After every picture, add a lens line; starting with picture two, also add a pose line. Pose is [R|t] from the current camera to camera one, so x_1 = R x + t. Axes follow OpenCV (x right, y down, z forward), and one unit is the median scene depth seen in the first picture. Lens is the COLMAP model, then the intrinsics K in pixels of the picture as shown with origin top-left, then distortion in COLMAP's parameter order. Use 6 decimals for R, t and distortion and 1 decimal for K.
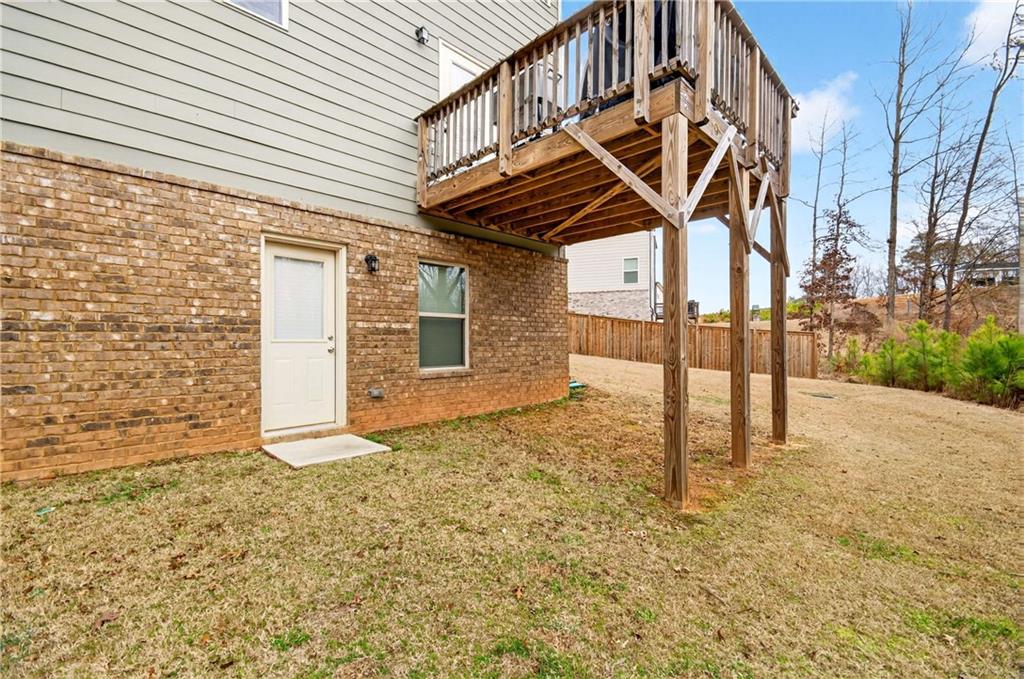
lens RADIAL K [[446.9, 0, 512.0], [0, 446.9, 339.5], [0, 0, 1]] dist [0.011372, -0.000261]
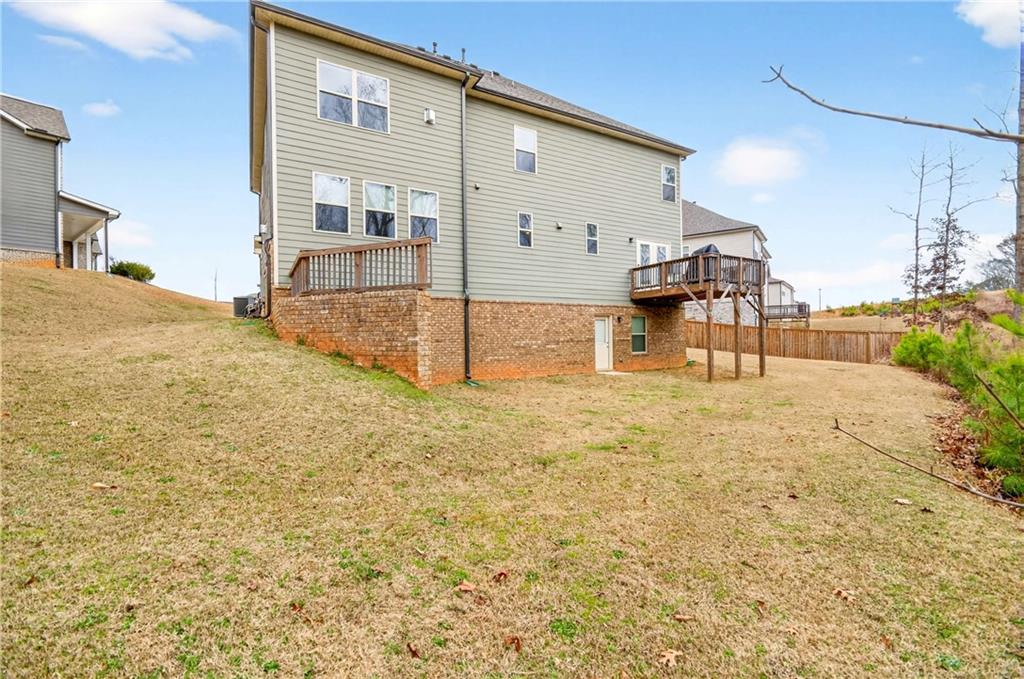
lens RADIAL K [[479.1, 0, 512.0], [0, 479.1, 339.5], [0, 0, 1]] dist [-0.001420, -0.000279]
pose [[0.970398, -0.008782, -0.241351, -0.215872], [0.011448, 0.999888, 0.009645, -0.061898], [0.241239, -0.012123, 0.970390, -2.347586]]
